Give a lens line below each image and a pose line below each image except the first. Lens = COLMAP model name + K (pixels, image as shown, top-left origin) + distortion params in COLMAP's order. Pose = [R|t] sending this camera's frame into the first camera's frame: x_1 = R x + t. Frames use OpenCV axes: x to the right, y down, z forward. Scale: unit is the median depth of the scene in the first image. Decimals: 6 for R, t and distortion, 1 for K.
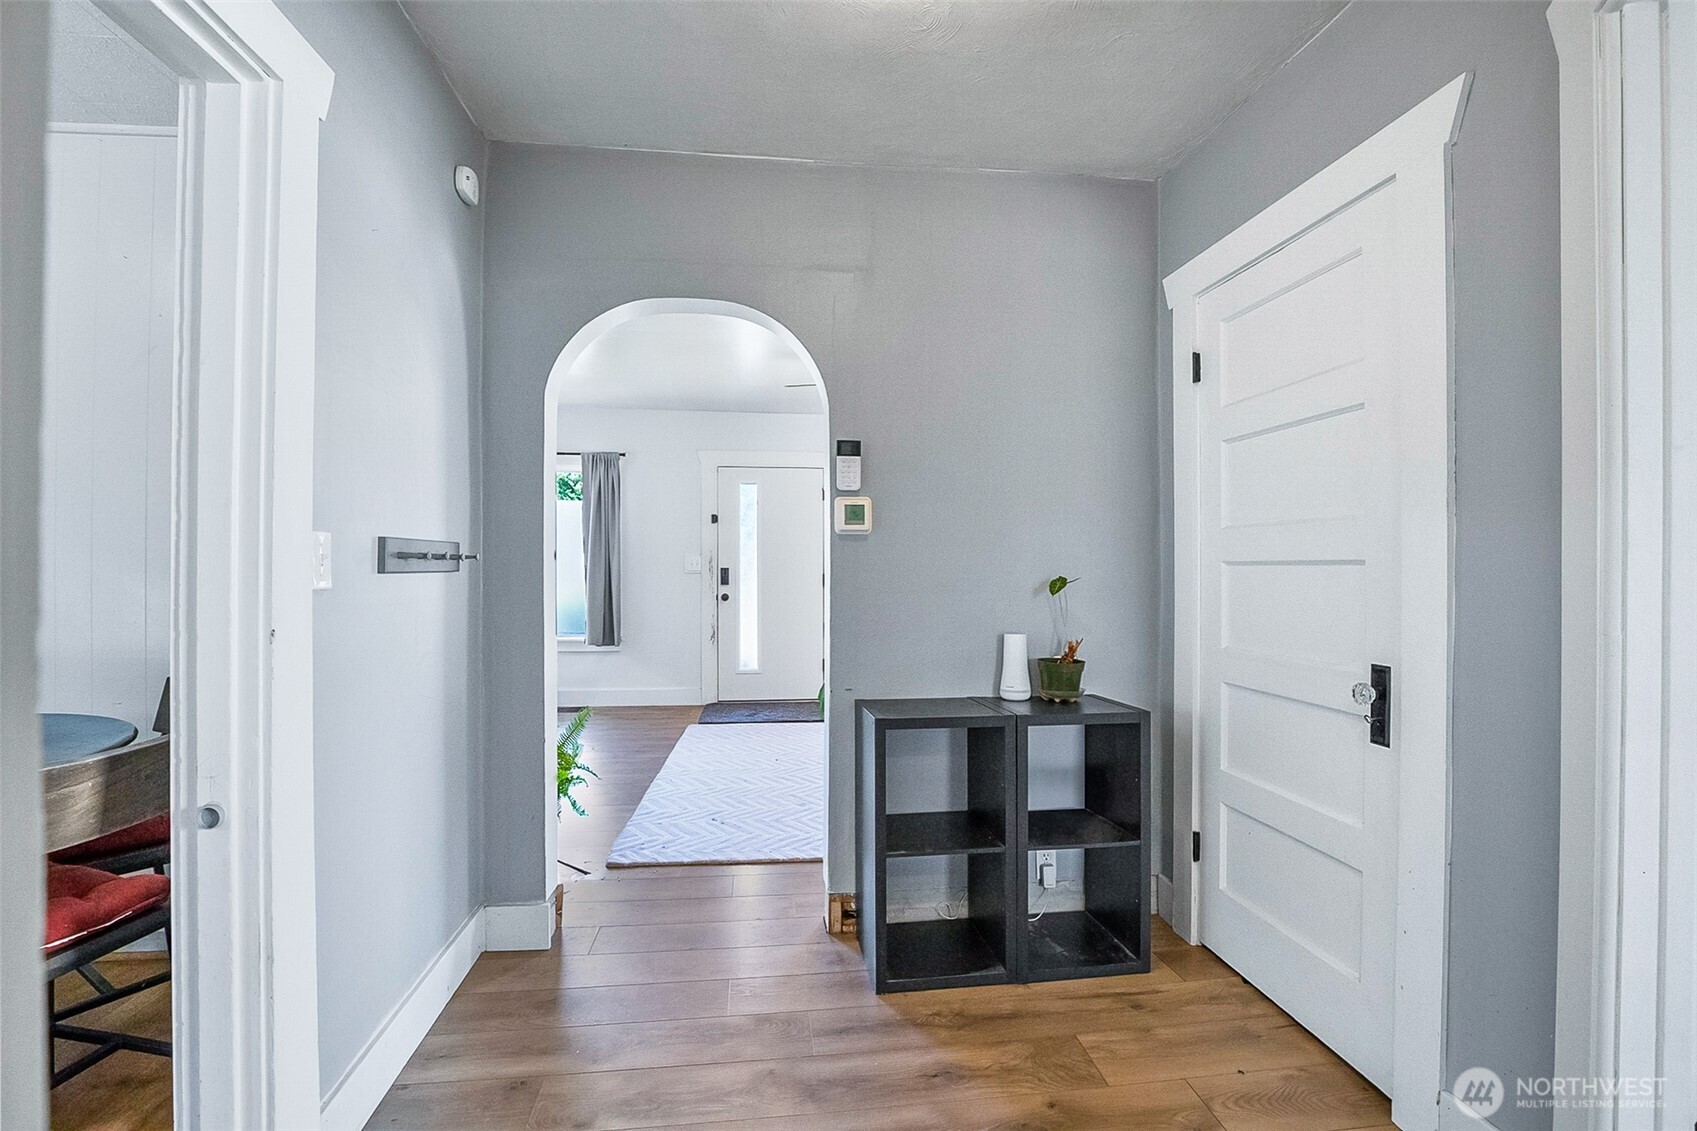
lens RADIAL K [[772.4, 0, 848.5], [0, 772.4, 565.5], [0, 0, 1]] dist [-0.038578, 0.007302]
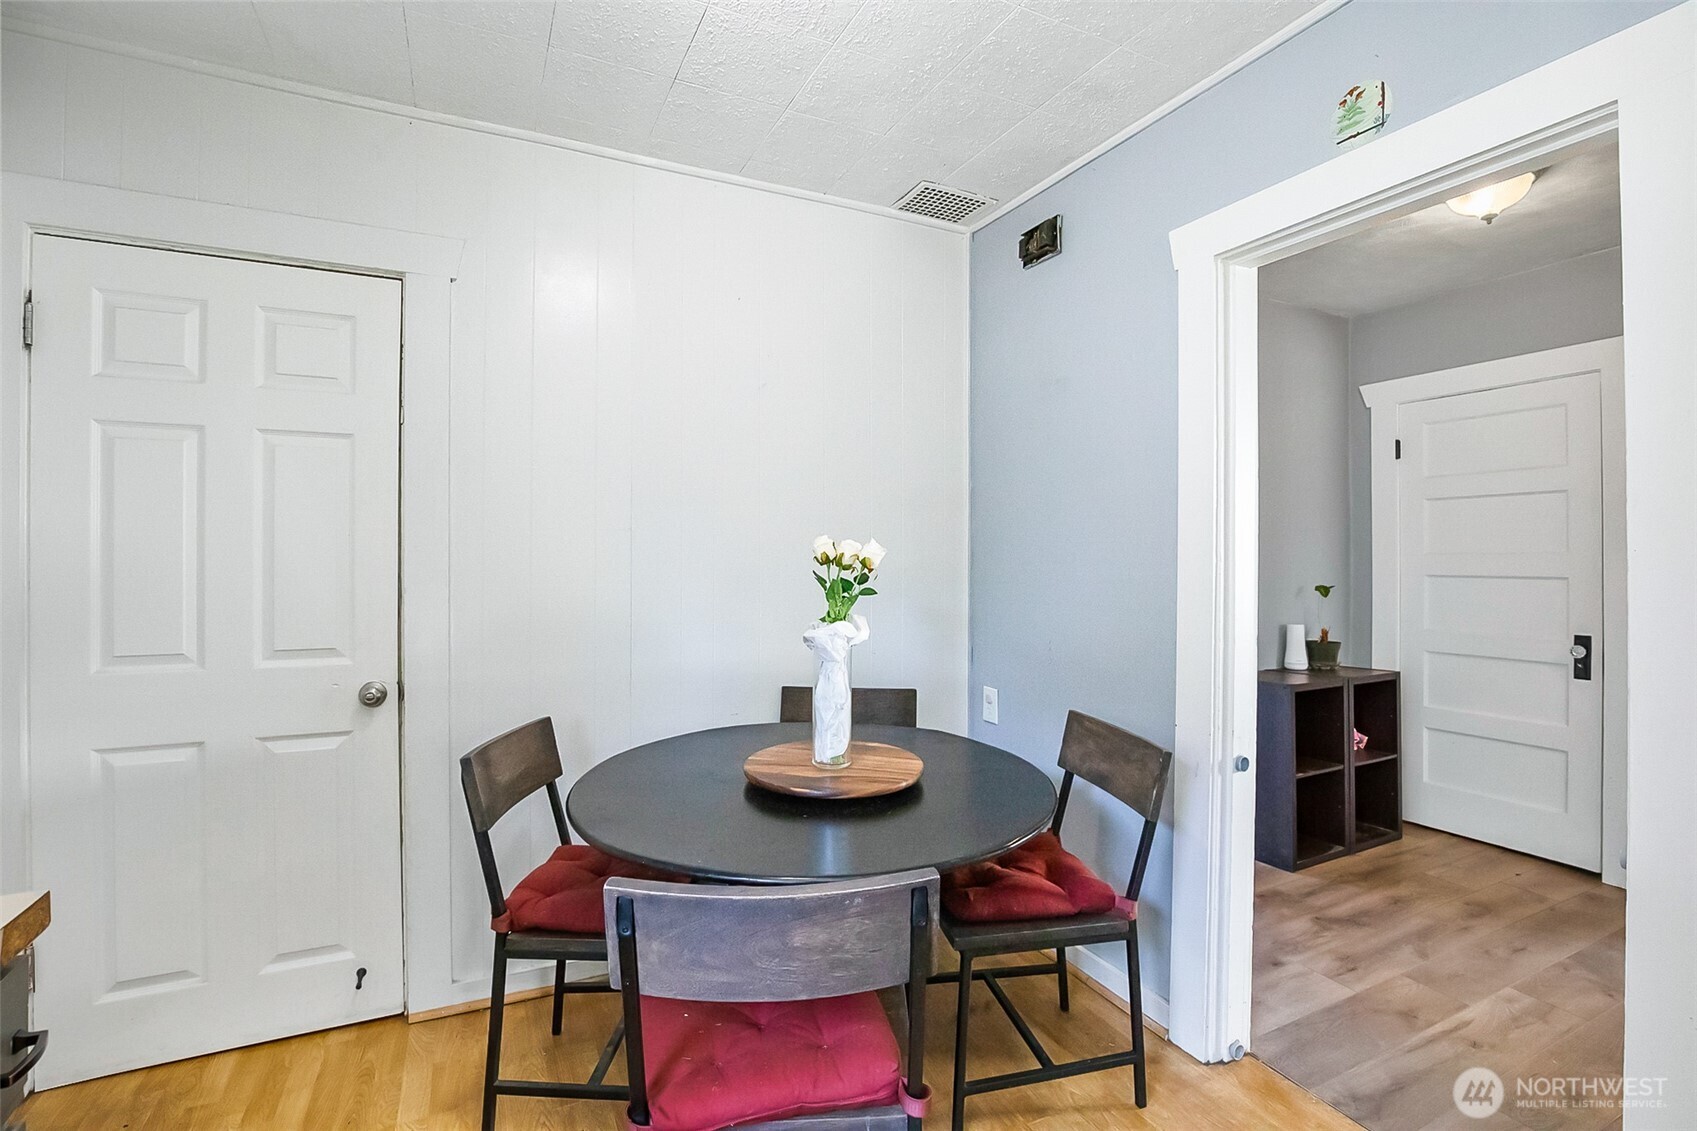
lens RADIAL K [[771.6, 0, 851.1], [0, 771.6, 561.8], [0, 0, 1]] dist [-0.026329, 0.000127]
pose [[0.944000, -0.000571, 0.329945, -1.184965], [0.000008, 0.999999, 0.001706, -0.036761], [-0.329946, -0.001607, 0.943998, -0.095234]]
